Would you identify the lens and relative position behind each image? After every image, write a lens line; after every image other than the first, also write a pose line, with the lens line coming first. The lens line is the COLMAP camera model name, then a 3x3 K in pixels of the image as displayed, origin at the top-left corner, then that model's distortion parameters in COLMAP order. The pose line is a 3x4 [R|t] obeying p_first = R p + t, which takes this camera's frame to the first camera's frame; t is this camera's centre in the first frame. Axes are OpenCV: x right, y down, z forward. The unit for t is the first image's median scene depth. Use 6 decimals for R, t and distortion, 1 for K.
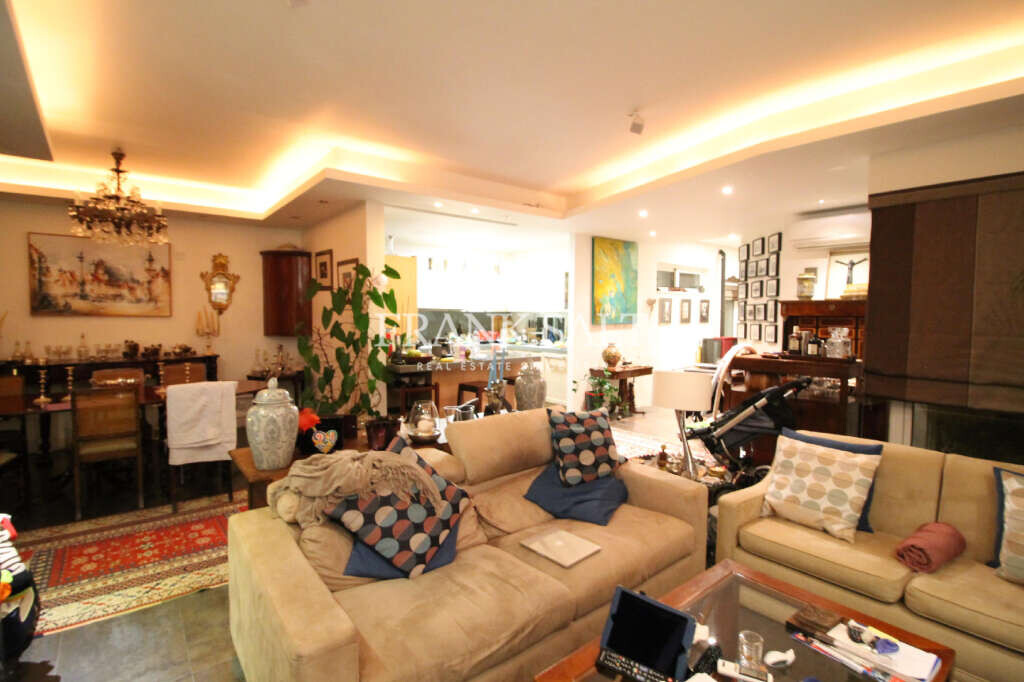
lens RADIAL K [[486.1, 0, 512.0], [0, 486.1, 341.0], [0, 0, 1]] dist [0.001167, 0.000186]
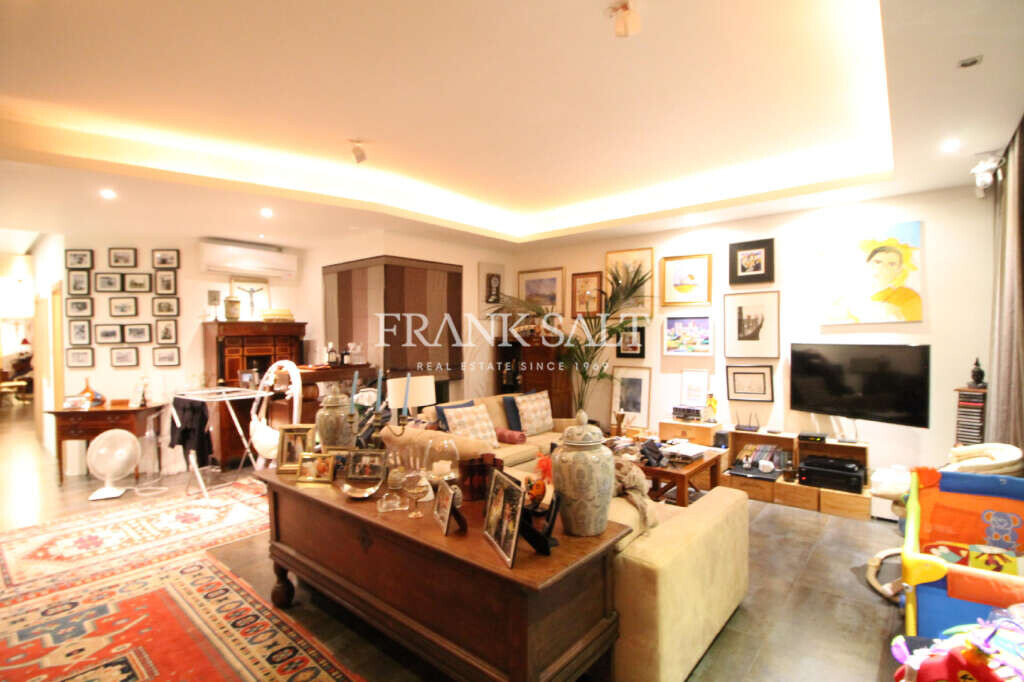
lens RADIAL K [[486.1, 0, 512.0], [0, 486.1, 341.0], [0, 0, 1]] dist [0.001167, 0.000186]
pose [[-0.178387, -0.014417, 0.983855, -0.570188], [0.066352, 0.997440, 0.026647, -0.028799], [-0.981721, 0.070034, -0.176973, 0.599663]]
